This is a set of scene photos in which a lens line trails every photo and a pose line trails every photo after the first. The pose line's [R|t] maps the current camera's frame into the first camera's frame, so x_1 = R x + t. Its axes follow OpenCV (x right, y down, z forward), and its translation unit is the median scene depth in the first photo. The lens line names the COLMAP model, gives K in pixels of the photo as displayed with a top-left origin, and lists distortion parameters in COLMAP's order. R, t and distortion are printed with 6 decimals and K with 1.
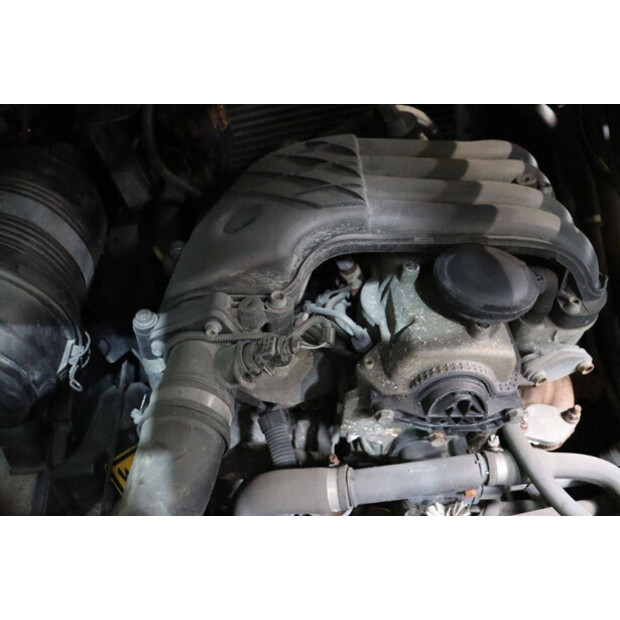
lens RADIAL K [[500.3, 0, 311.7], [0, 500.3, 308.5], [0, 0, 1]] dist [-0.084752, 0.012916]
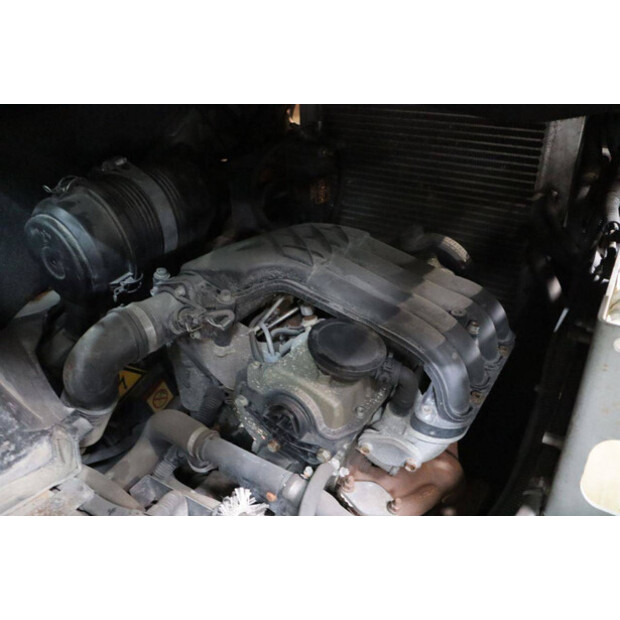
lens RADIAL K [[500.3, 0, 307.6], [0, 500.3, 309.3], [0, 0, 1]] dist [-0.084752, 0.012916]
pose [[0.815625, 0.431761, -0.385147, 0.689632], [-0.497043, 0.863606, -0.084460, 0.020856], [0.296149, 0.260323, 0.918982, -0.271957]]
